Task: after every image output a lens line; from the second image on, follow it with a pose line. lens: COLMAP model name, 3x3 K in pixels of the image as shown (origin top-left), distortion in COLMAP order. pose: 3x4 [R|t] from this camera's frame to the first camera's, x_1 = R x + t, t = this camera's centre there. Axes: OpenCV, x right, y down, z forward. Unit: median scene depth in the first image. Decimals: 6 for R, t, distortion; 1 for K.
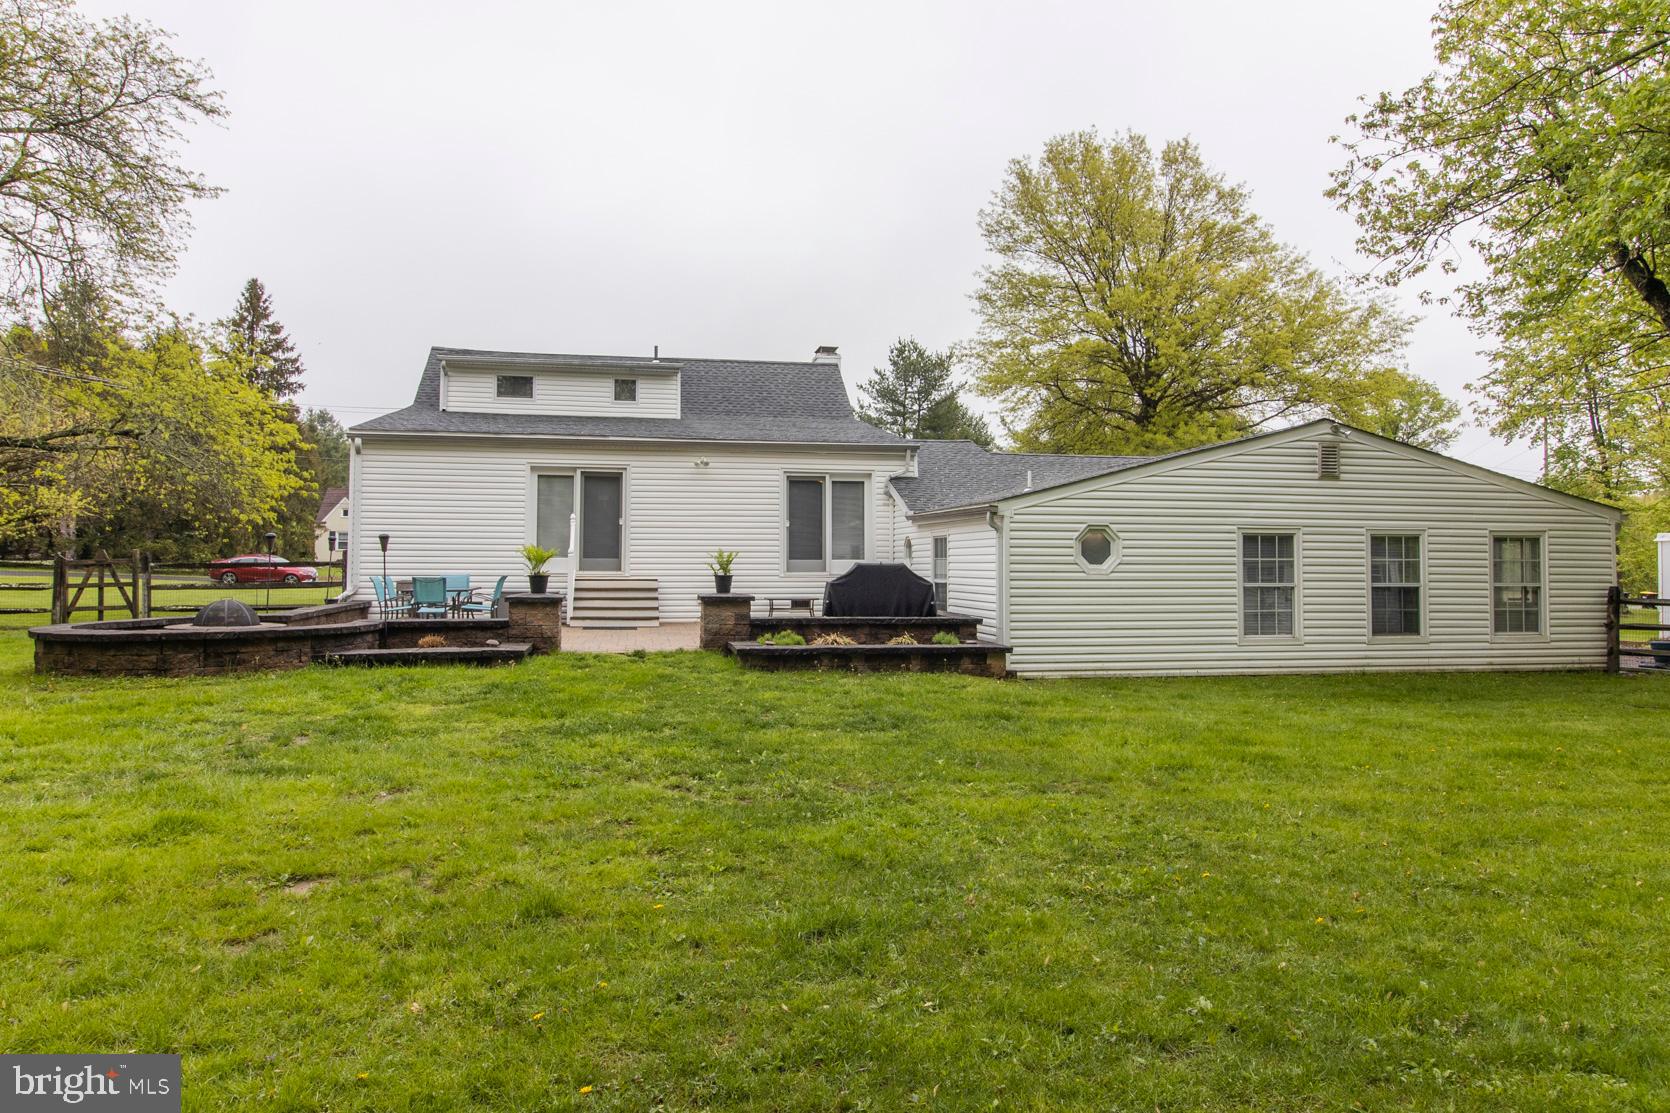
lens RADIAL K [[1089.8, 0, 843.8], [0, 1089.8, 561.5], [0, 0, 1]] dist [0.005604, 0.000872]
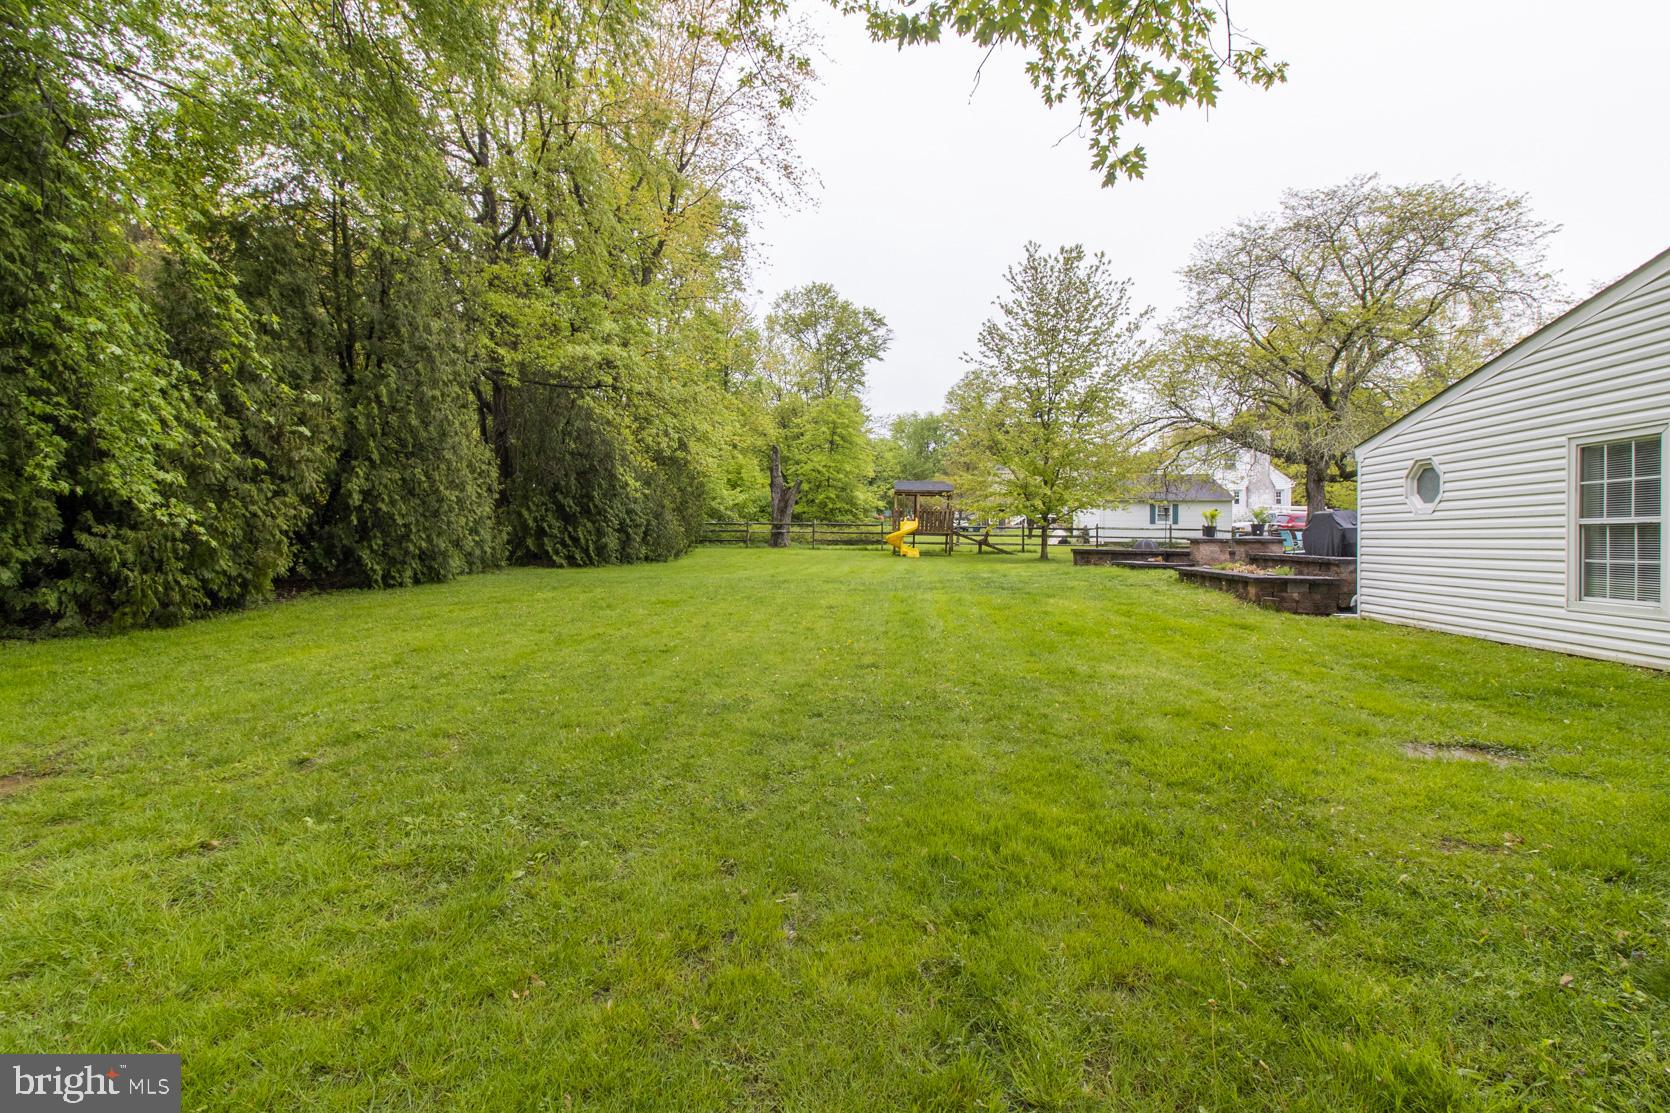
lens RADIAL K [[775.5, 0, 825.1], [0, 775.5, 520.2], [0, 0, 1]] dist [0.008692, -0.000289]
pose [[-0.293202, -0.029653, -0.955590, 0.919739], [-0.010576, 0.999558, -0.027773, 0.037017], [0.955992, 0.001963, -0.293386, 0.667369]]
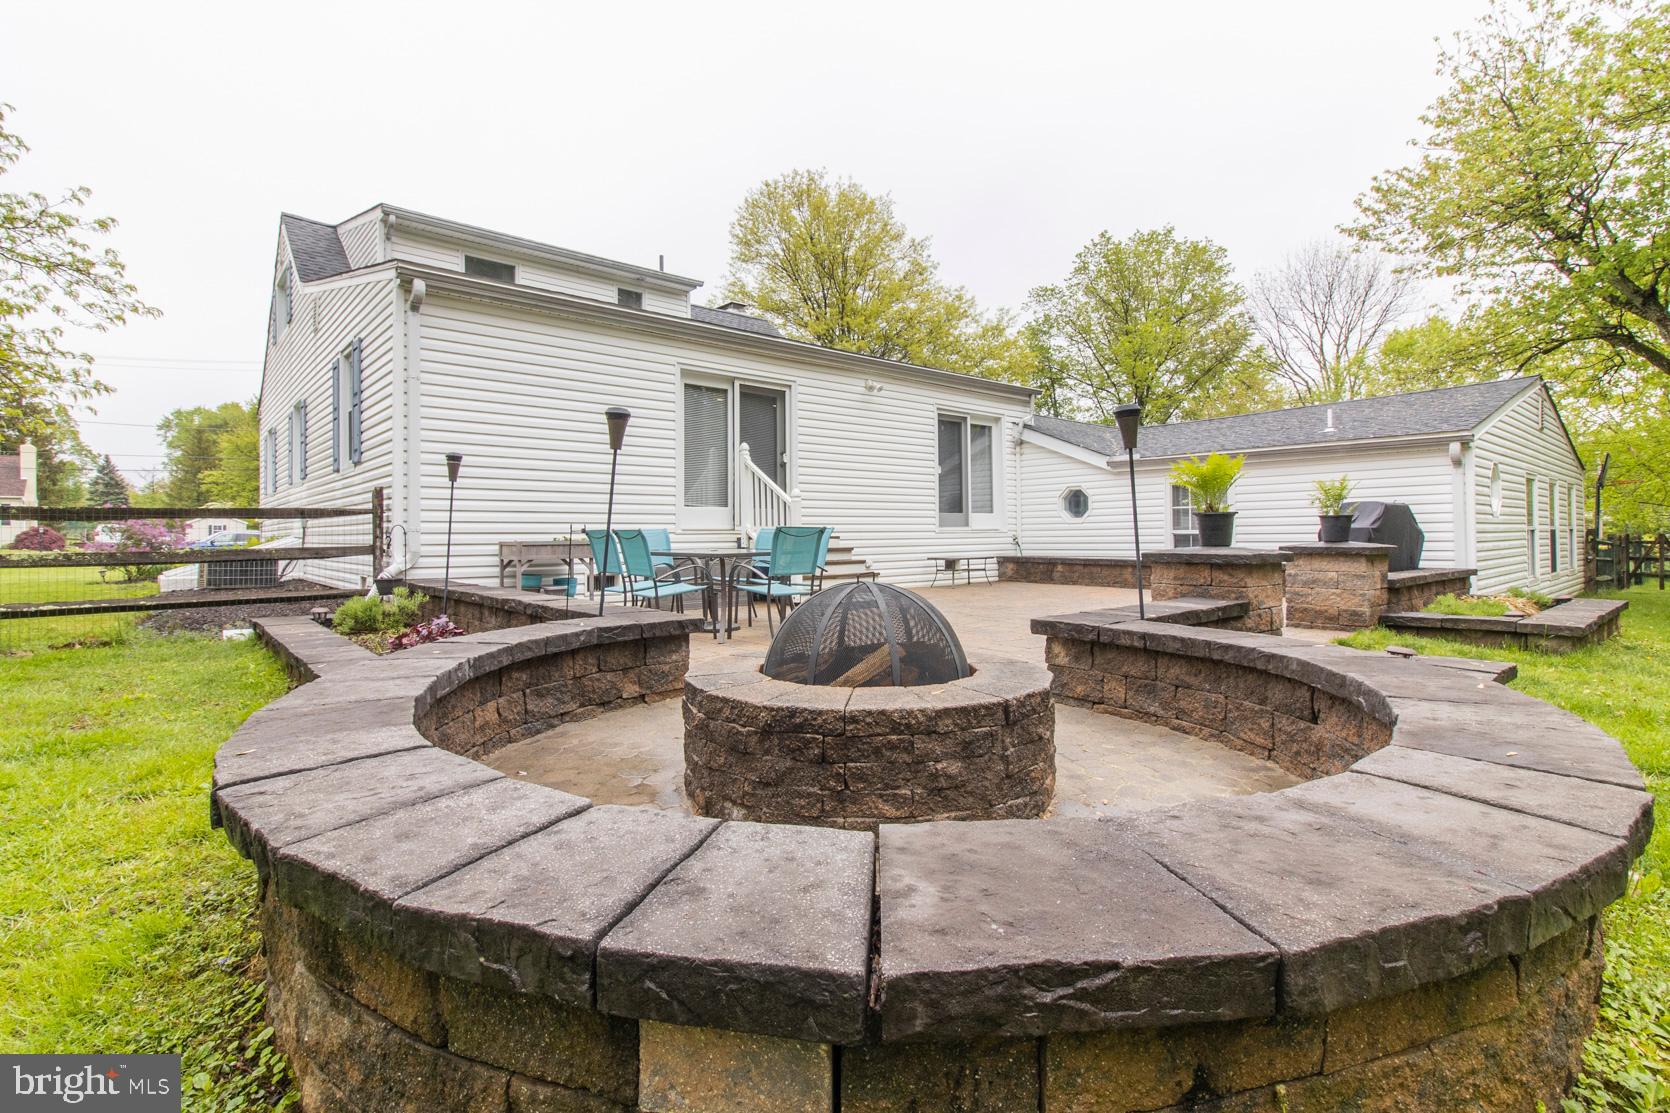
lens RADIAL K [[775.5, 0, 827.6], [0, 775.5, 541.5], [0, 0, 1]] dist [0.008692, -0.000289]
pose [[0.869215, -0.014418, 0.494223, -0.540437], [0.010547, 0.999888, 0.010621, 0.017462], [-0.494321, -0.004019, 0.869270, 0.657216]]
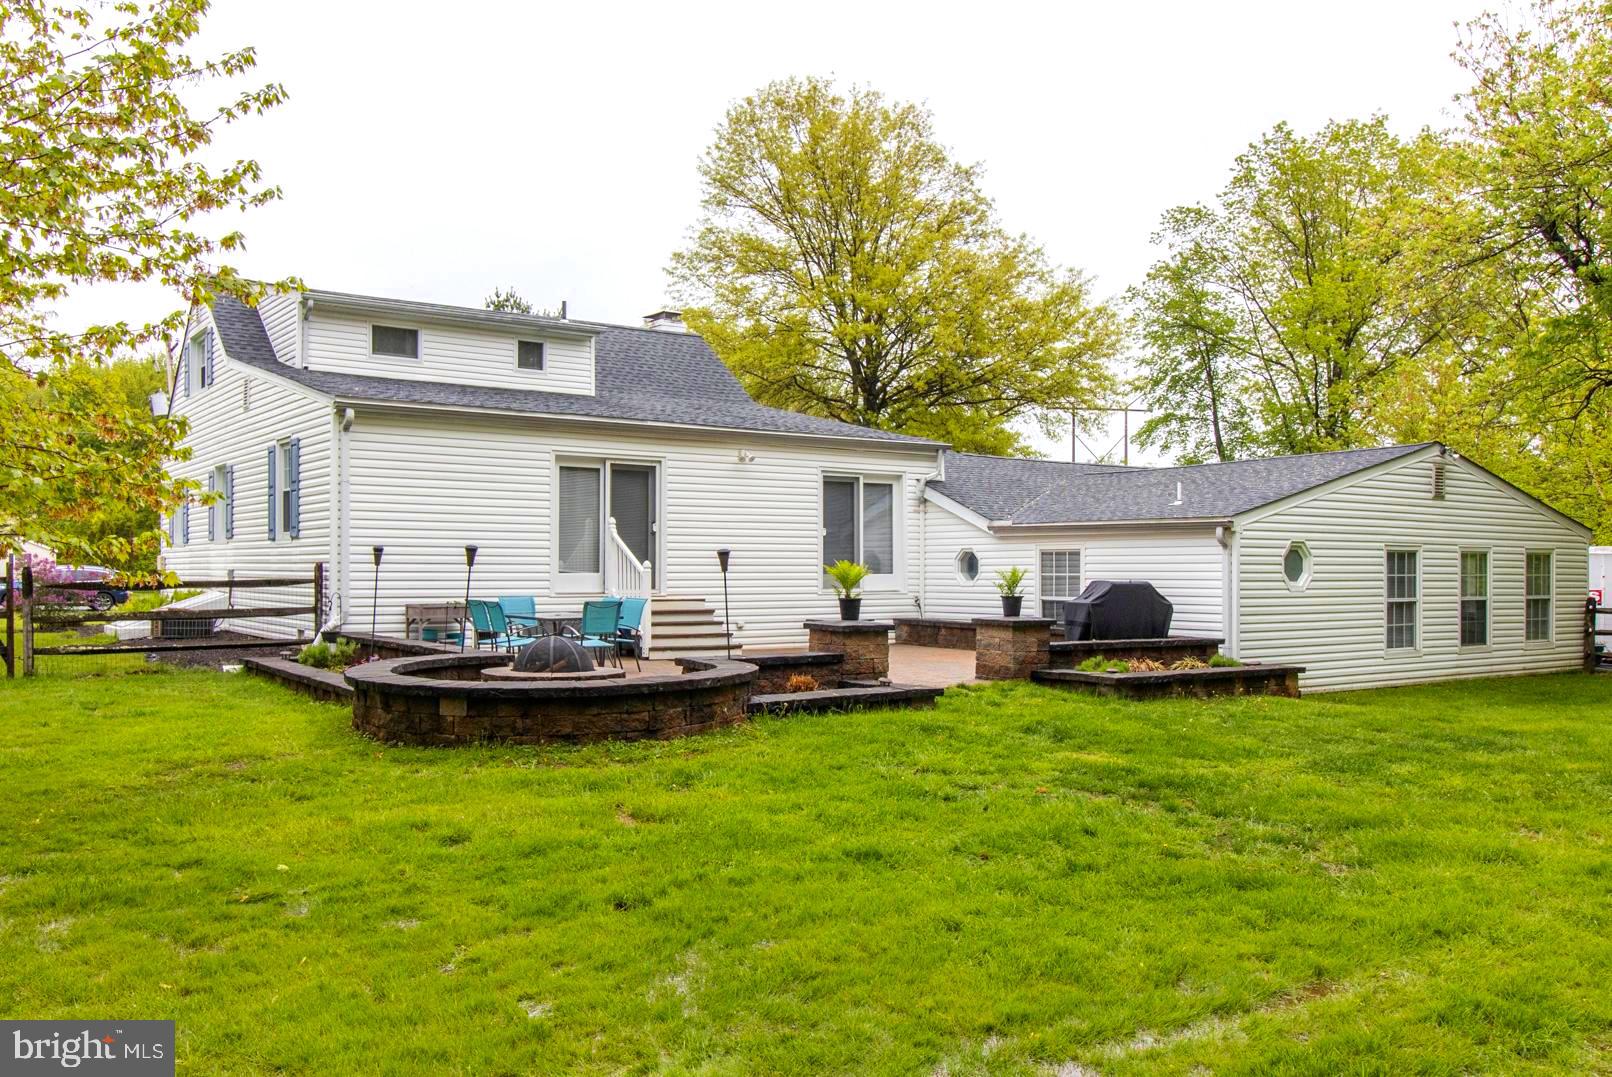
lens RADIAL K [[1312.8, 0, 796.1], [0, 1312.8, 606.7], [0, 0, 1]] dist [0.004600, -0.005176]
pose [[0.913477, -0.012324, 0.406704, -0.621733], [-0.000639, 0.999496, 0.031724, -0.011029], [-0.406890, -0.029239, 0.913009, 0.088101]]
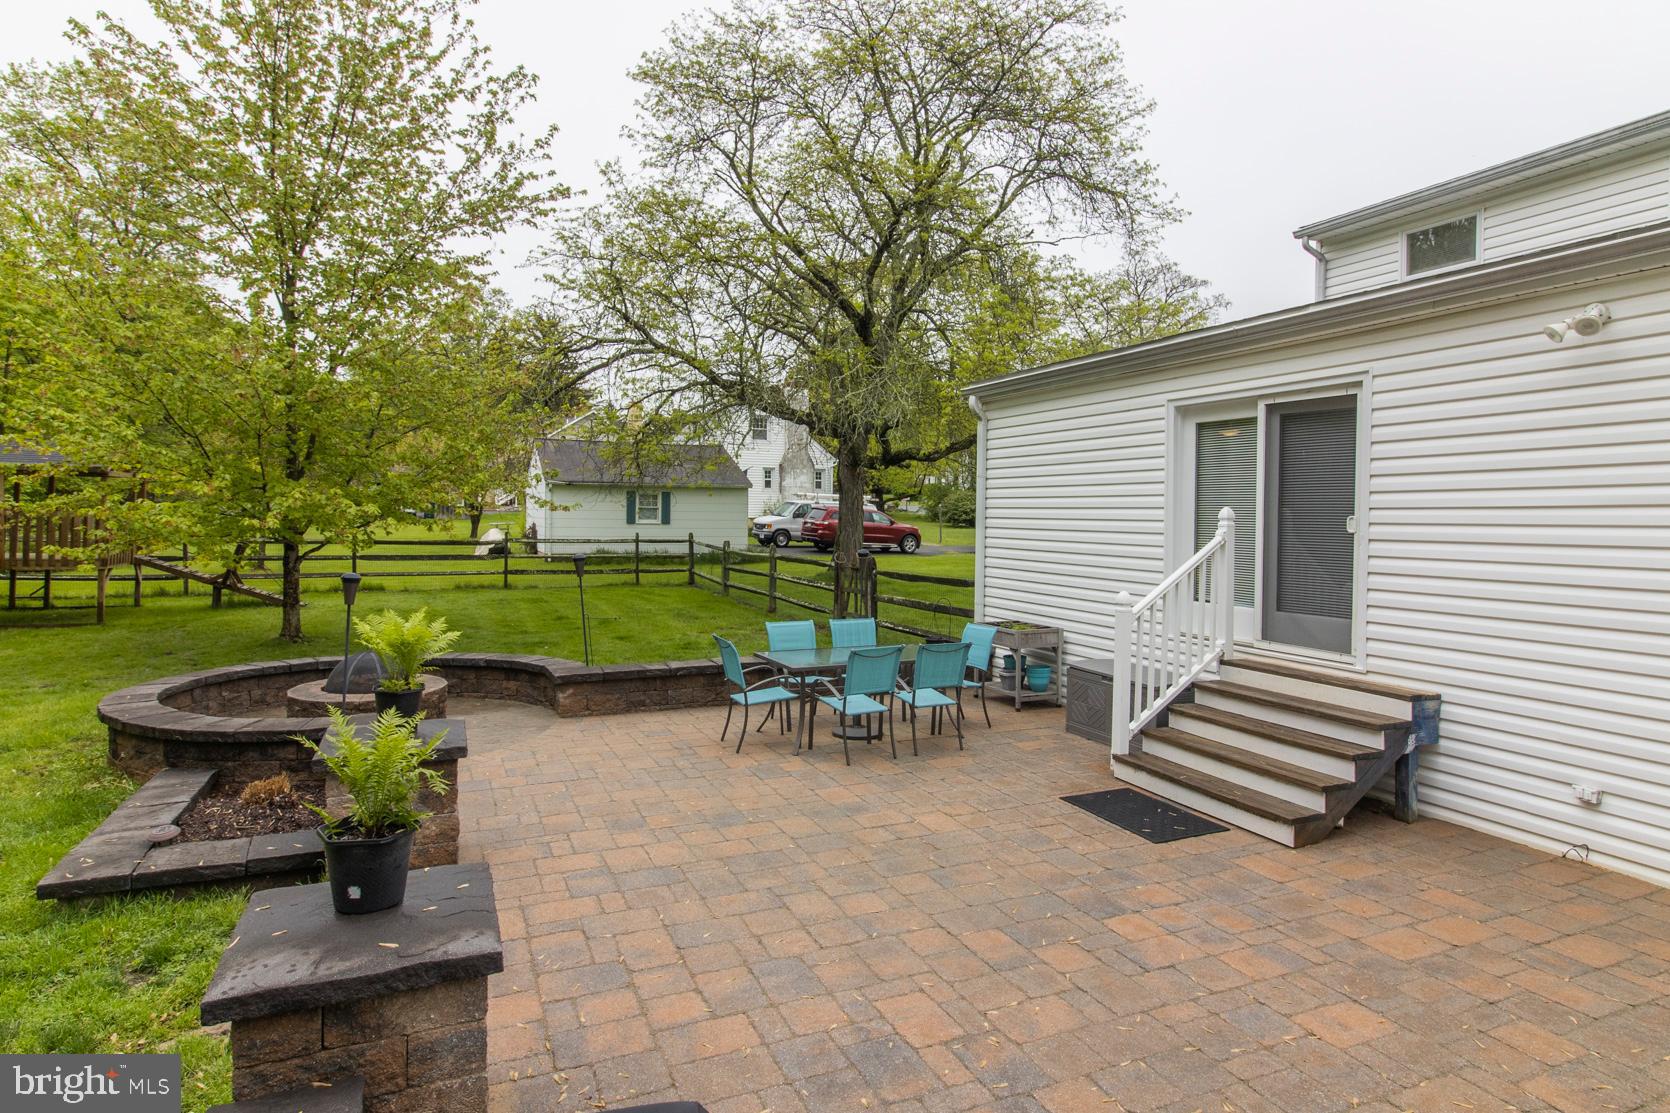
lens RADIAL K [[925.4, 0, 833.8], [0, 925.4, 519.8], [0, 0, 1]] dist [-0.001538, 0.003050]
pose [[0.221808, 0.002603, -0.975087, 0.084880], [-0.005919, 0.999982, 0.001323, -0.046486], [0.975072, 0.005478, 0.221819, 0.930678]]
